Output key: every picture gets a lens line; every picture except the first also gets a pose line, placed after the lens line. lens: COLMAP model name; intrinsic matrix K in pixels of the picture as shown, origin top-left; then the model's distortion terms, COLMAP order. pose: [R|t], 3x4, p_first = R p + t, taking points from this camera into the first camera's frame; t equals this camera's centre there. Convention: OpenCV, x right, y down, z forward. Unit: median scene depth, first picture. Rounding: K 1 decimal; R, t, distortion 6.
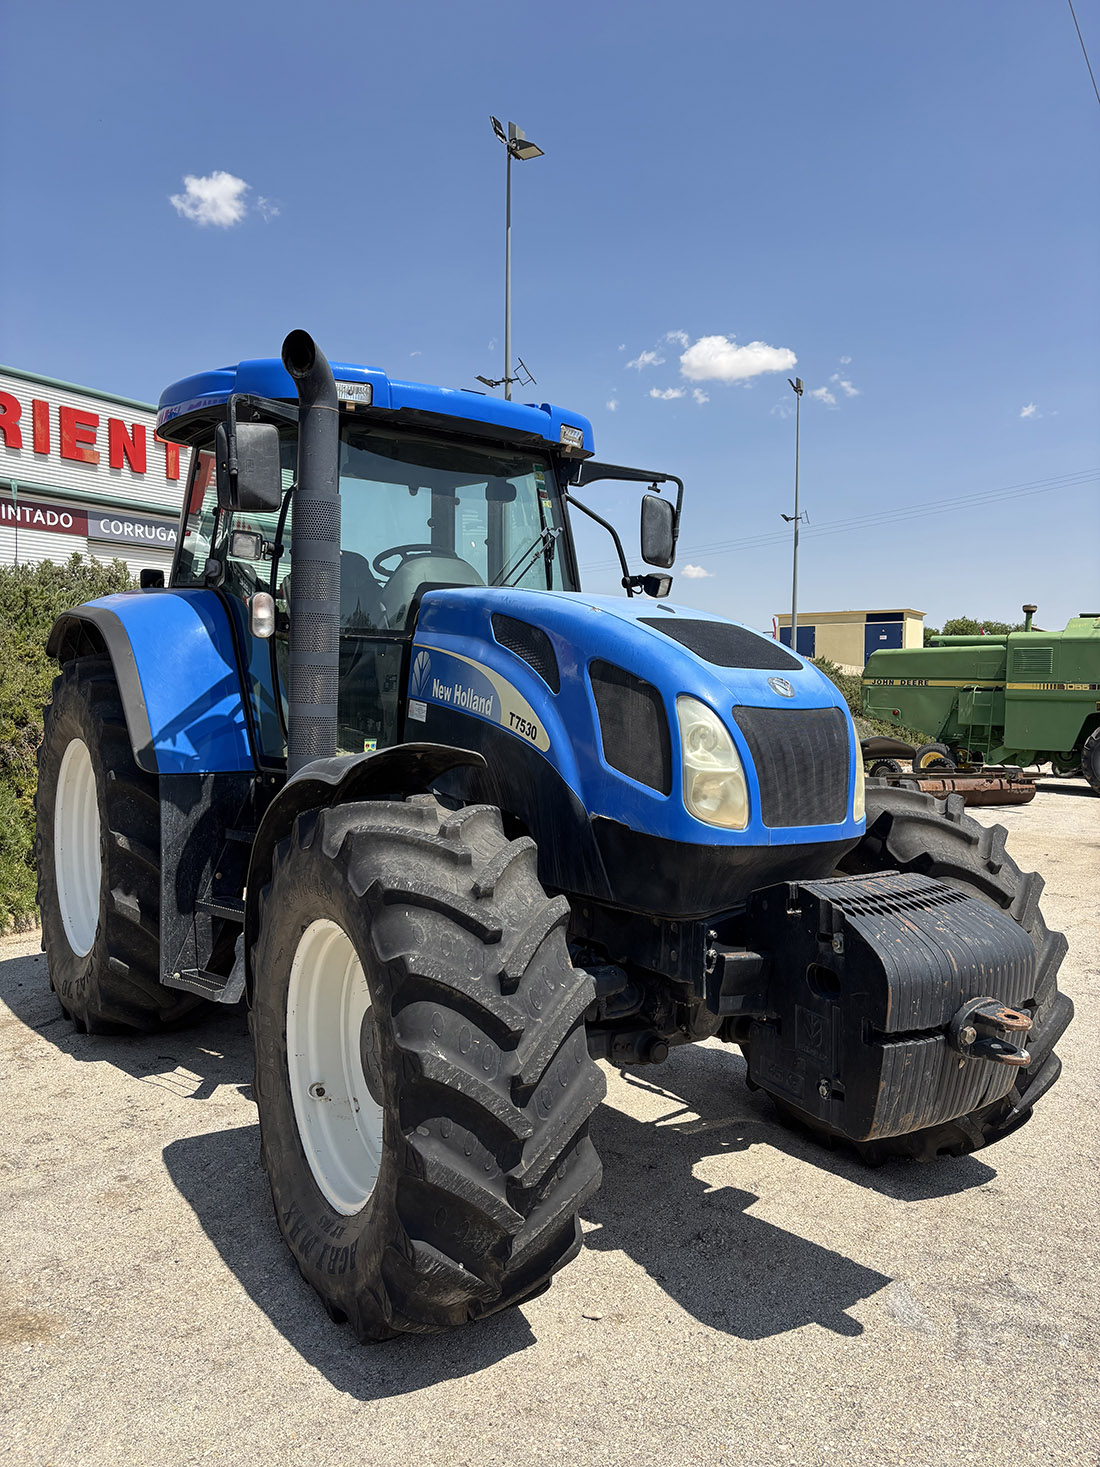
lens RADIAL K [[1124.1, 0, 551.5], [0, 1124.1, 736.0], [0, 0, 1]] dist [-0.019701, -0.004946]
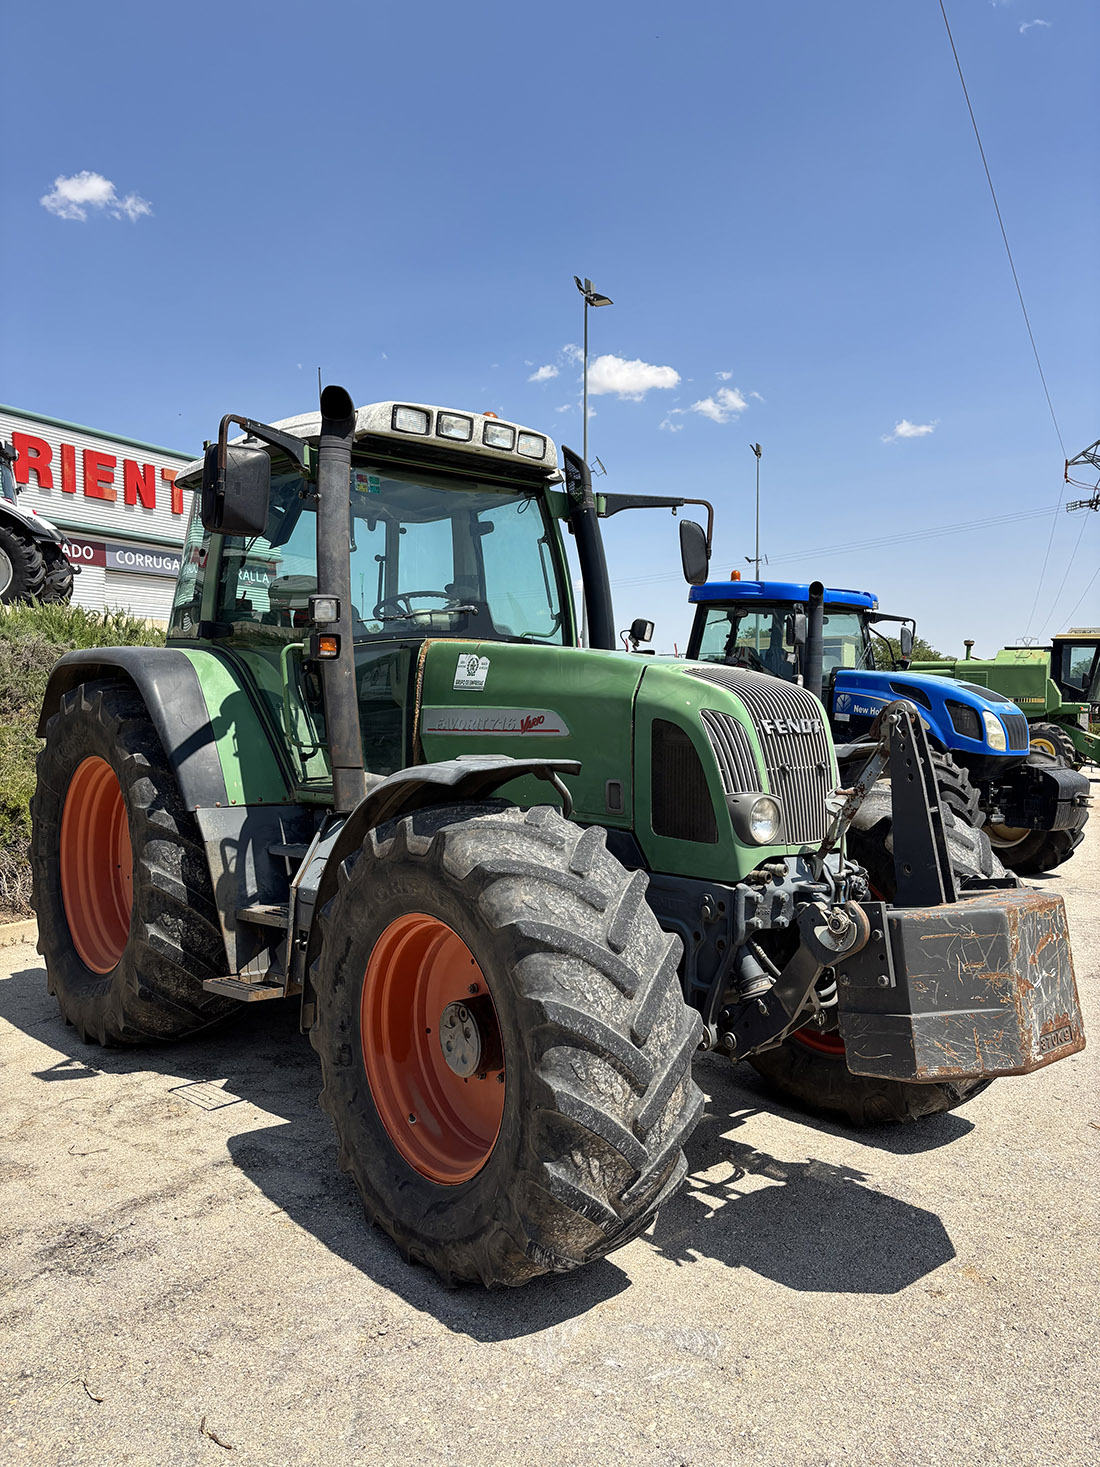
lens RADIAL K [[1124.1, 0, 557.5], [0, 1124.1, 733.2], [0, 0, 1]] dist [-0.019701, -0.004946]
pose [[0.994351, -0.013200, 0.105320, -0.093741], [0.014457, 0.999833, -0.011188, 0.003065], [-0.105155, 0.012647, 0.994375, -0.136207]]
